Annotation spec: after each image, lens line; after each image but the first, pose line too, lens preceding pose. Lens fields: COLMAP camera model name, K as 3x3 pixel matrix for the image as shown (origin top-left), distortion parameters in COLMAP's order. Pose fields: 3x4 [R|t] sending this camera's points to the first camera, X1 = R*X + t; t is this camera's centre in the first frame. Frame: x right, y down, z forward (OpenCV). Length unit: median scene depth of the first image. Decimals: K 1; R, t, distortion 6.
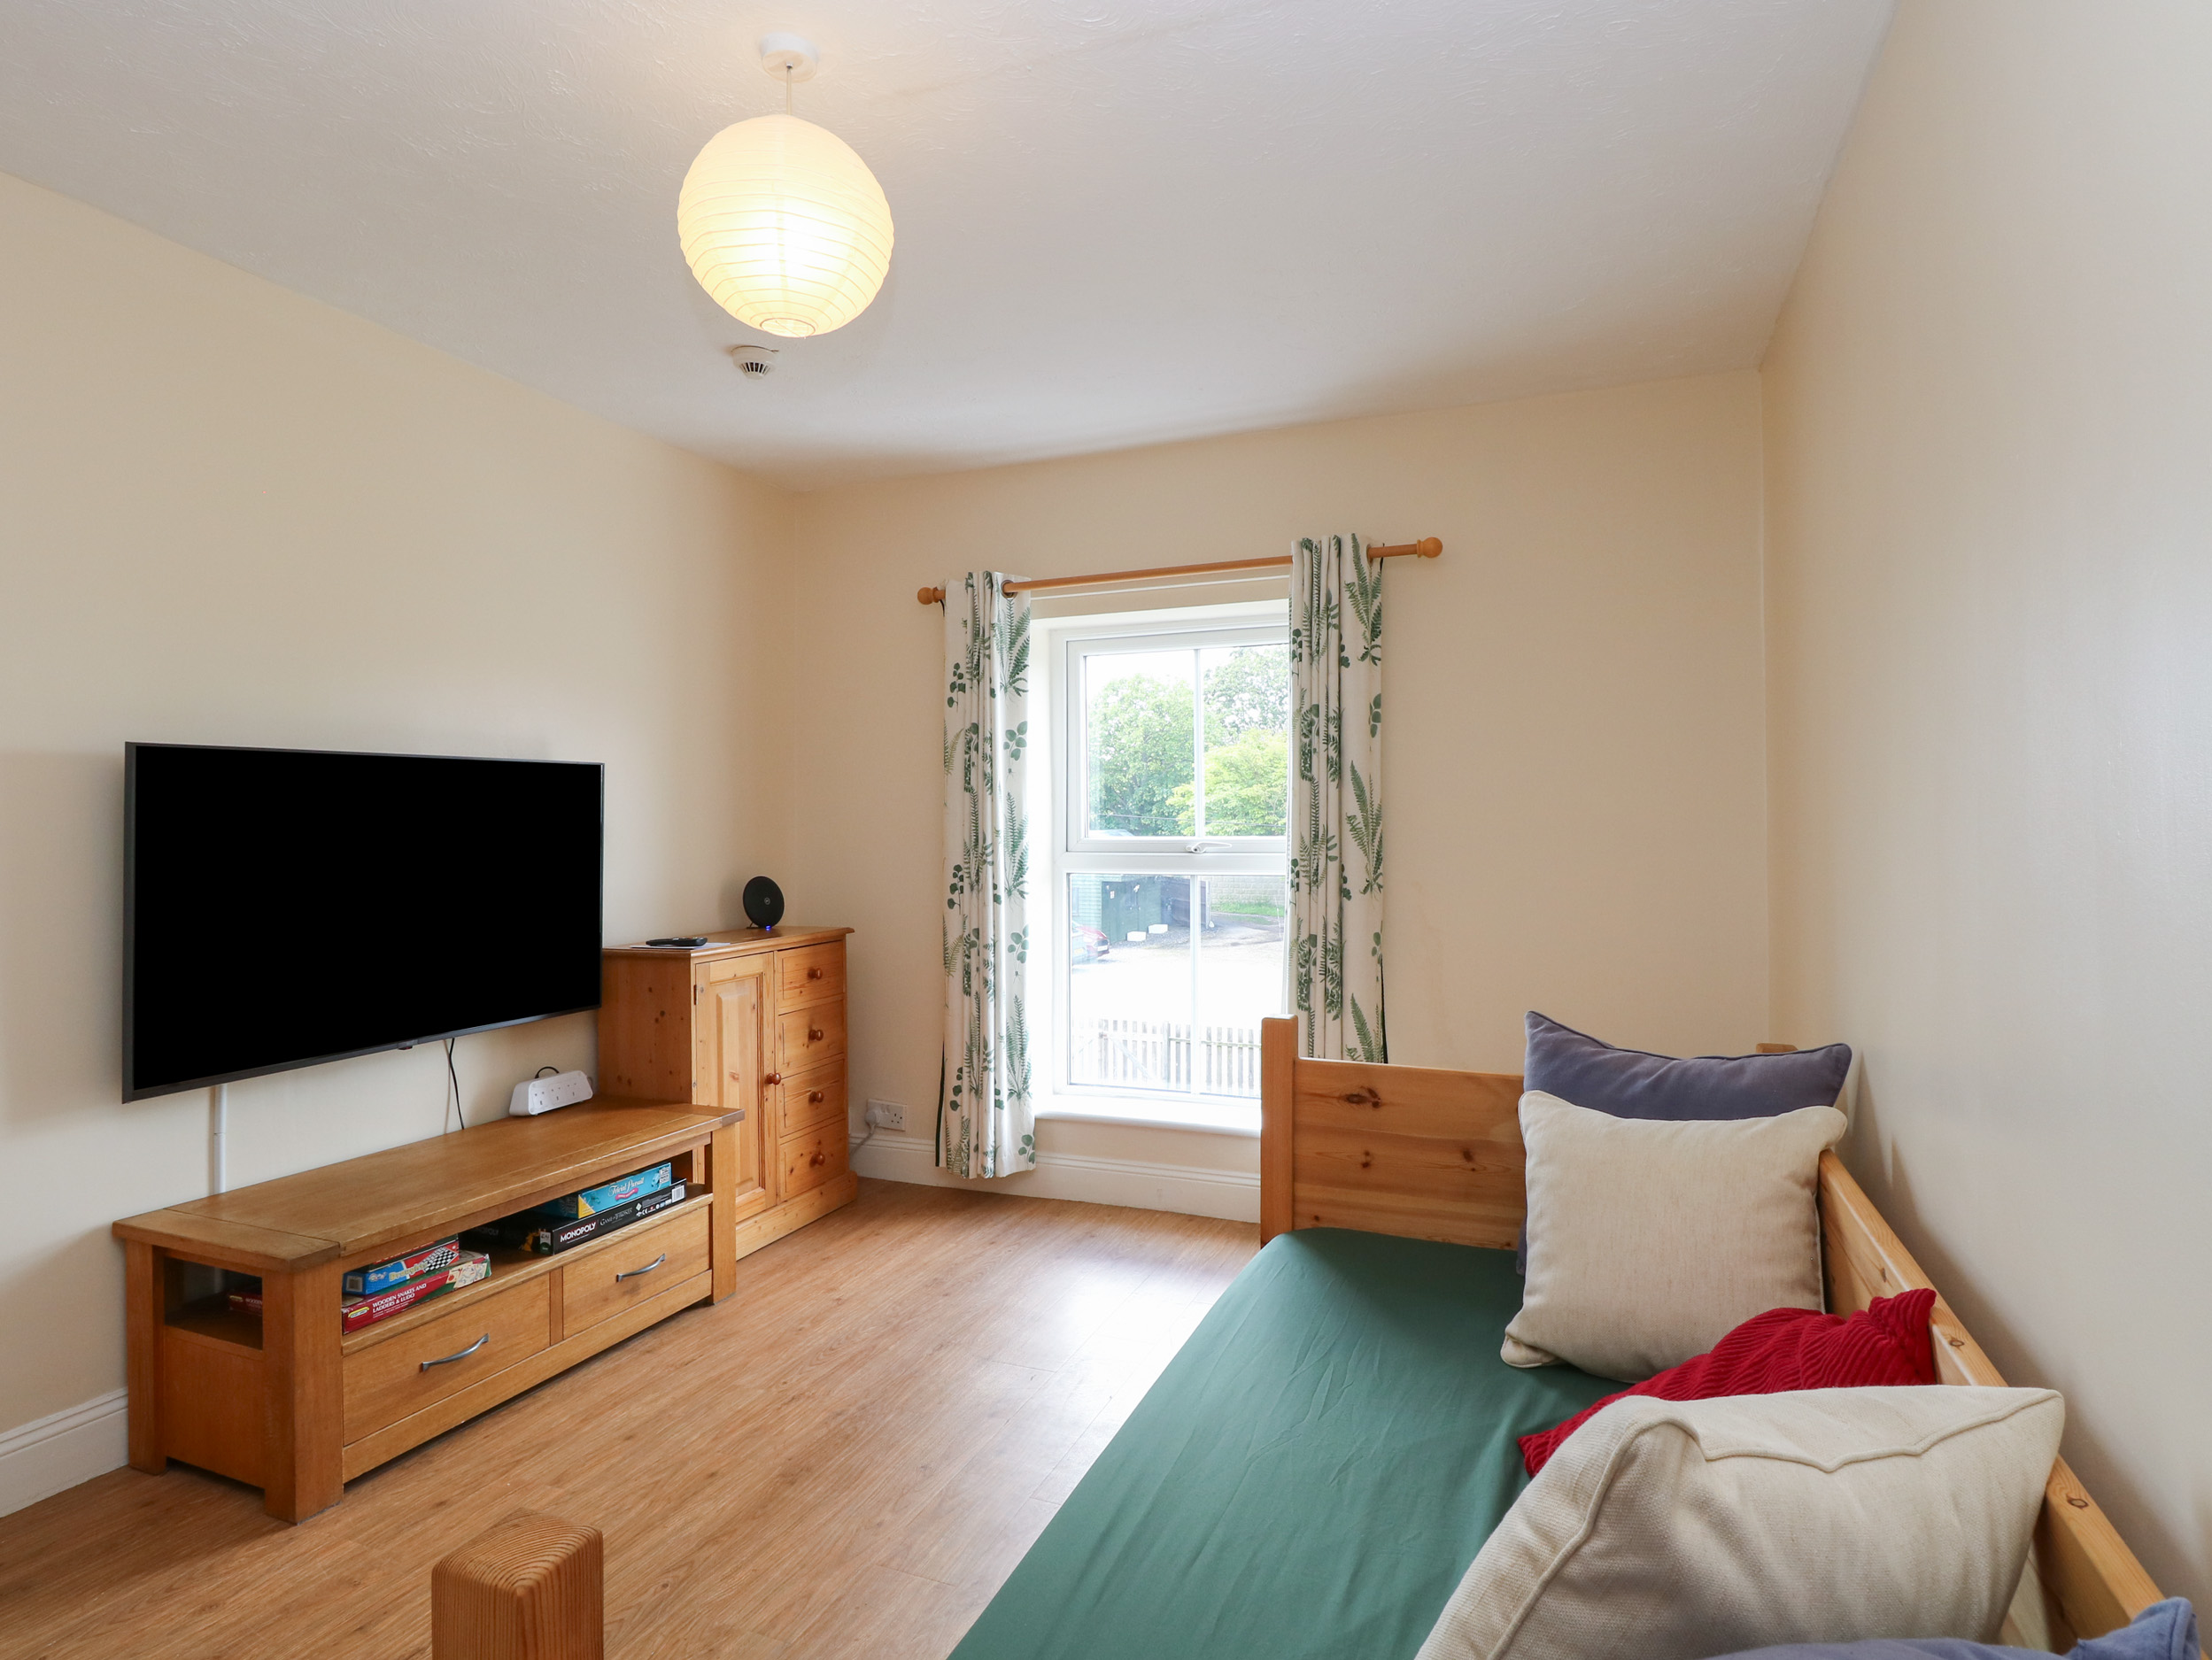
lens RADIAL K [[1212.5, 0, 1095.1], [0, 1212.5, 824.0], [0, 0, 1]] dist [-0.013829, -0.004097]
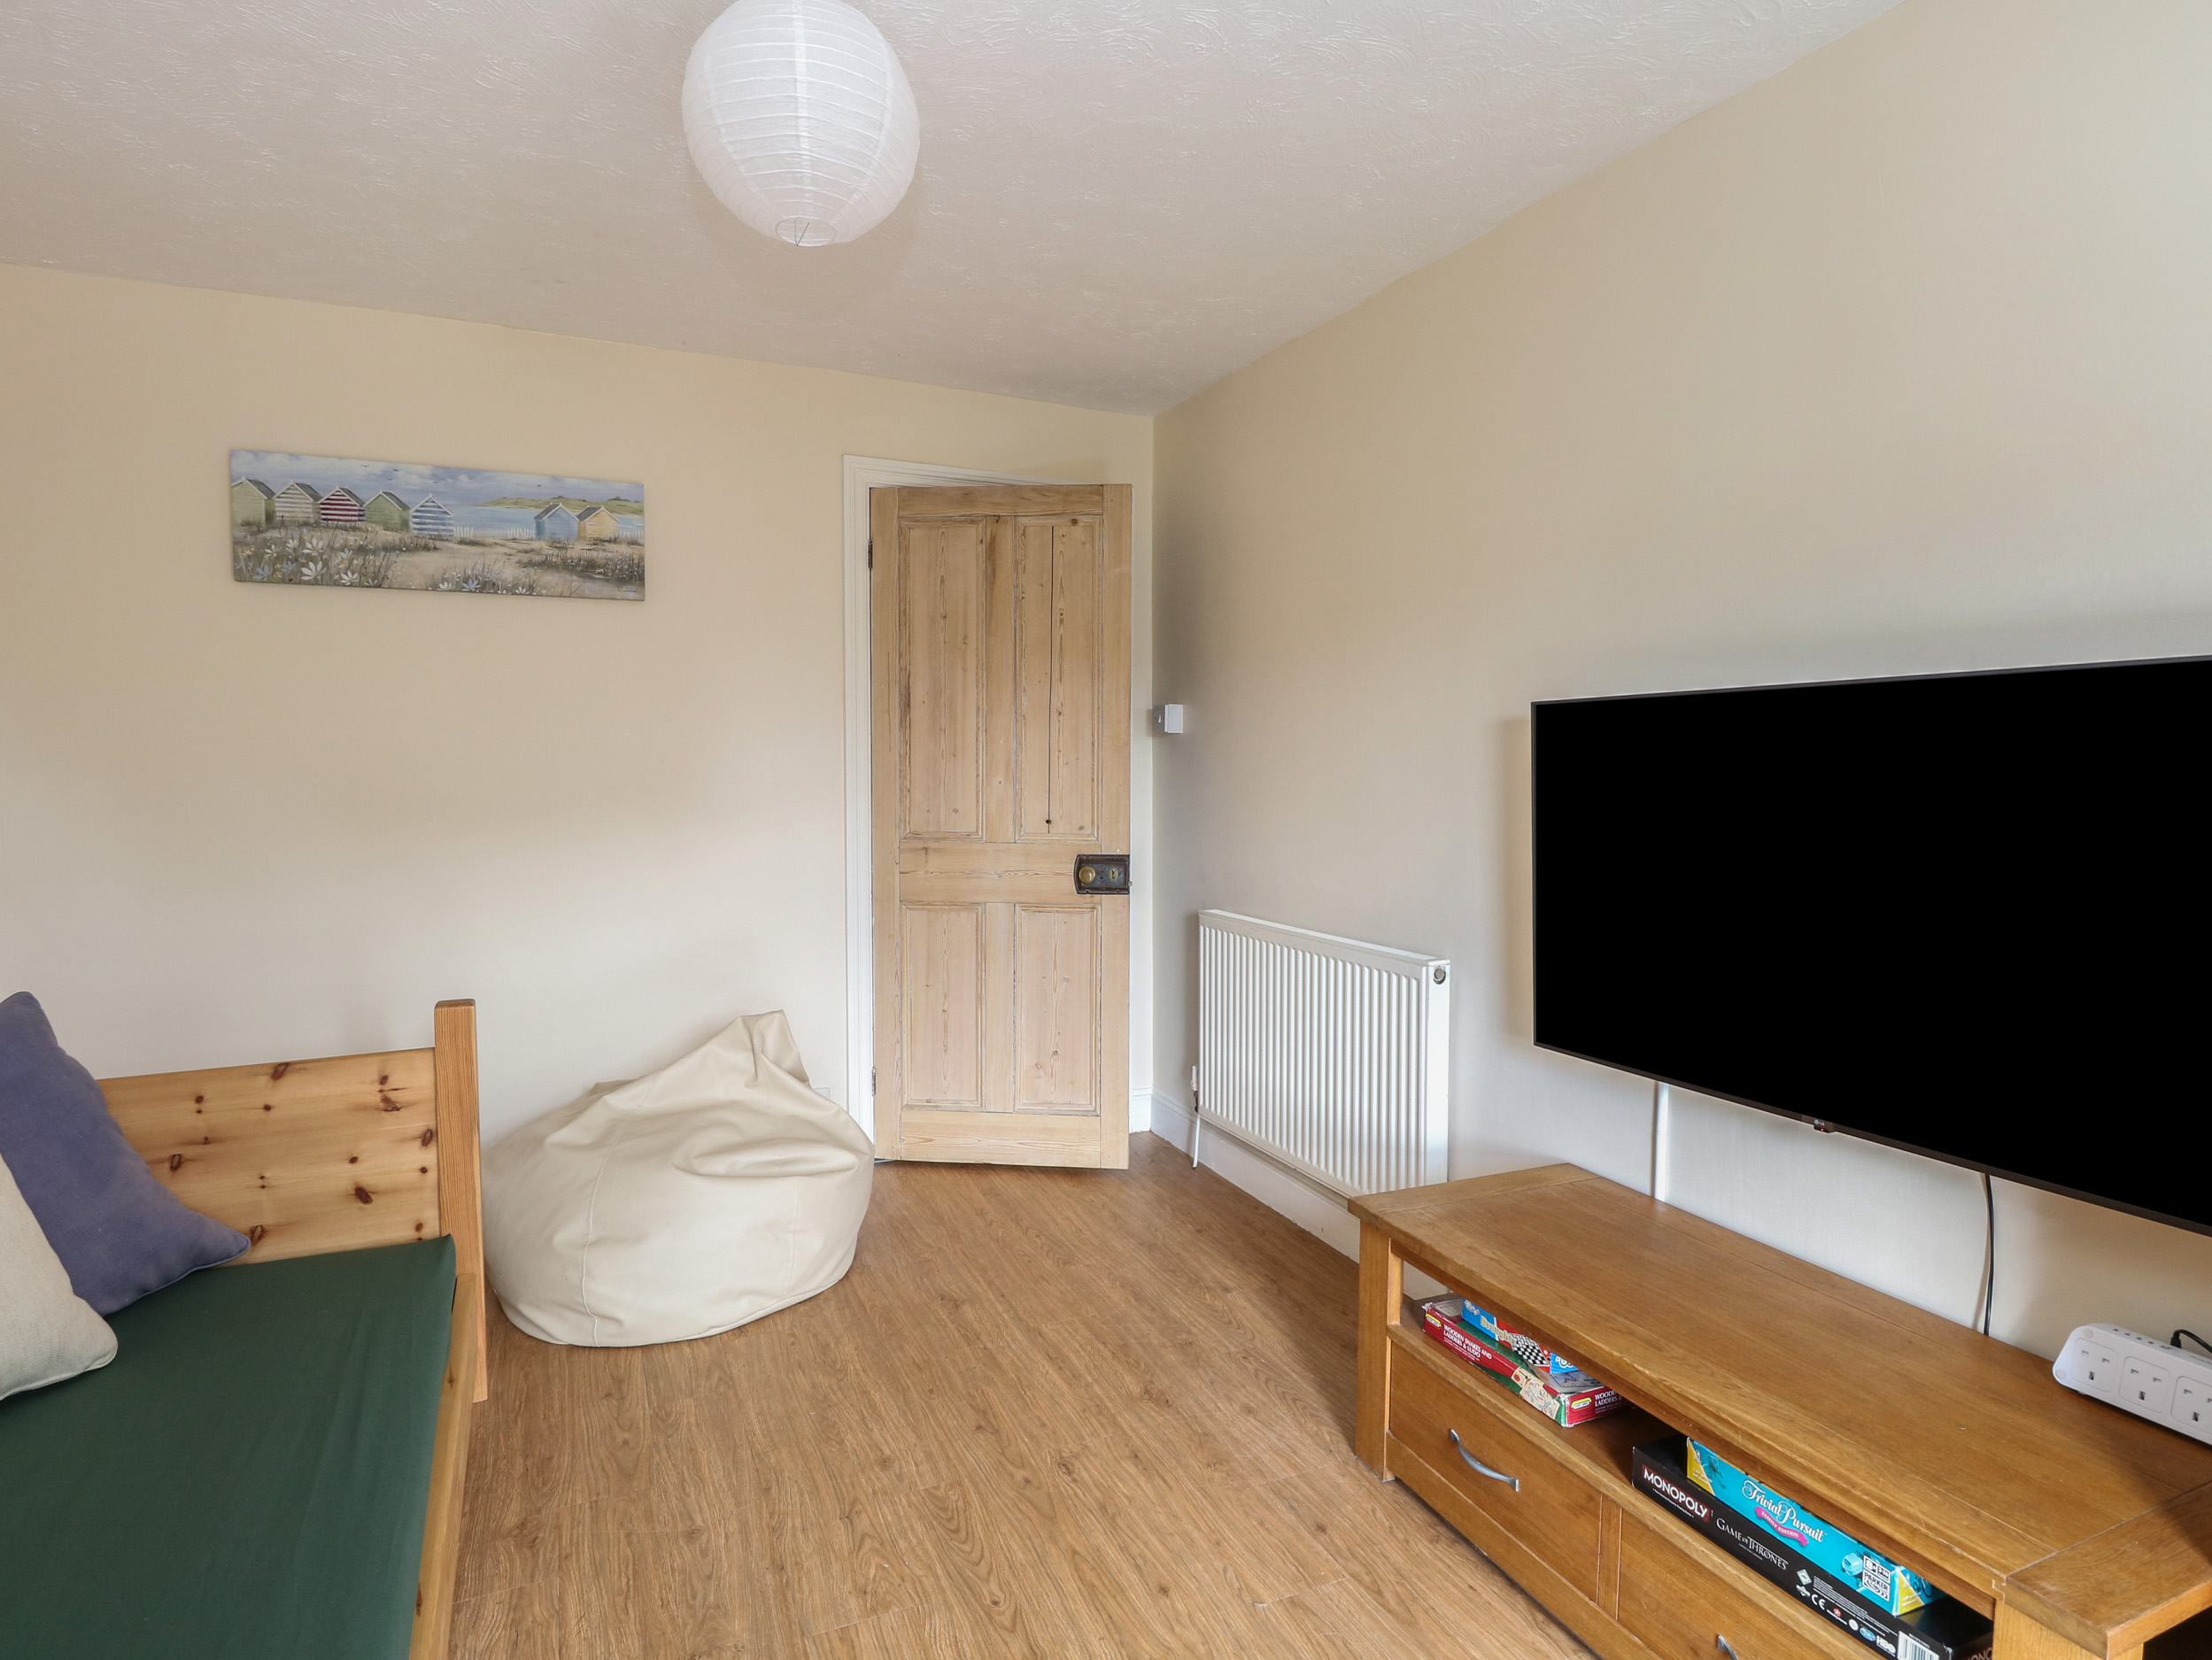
lens RADIAL K [[1212.5, 0, 1106.0], [0, 1212.5, 825.7], [0, 0, 1]] dist [-0.013829, -0.004097]
pose [[-0.699520, 0.035224, -0.713745, 0.054701], [-0.000784, 0.998746, 0.050057, -0.002881], [0.714613, 0.035576, -0.698615, 0.407466]]
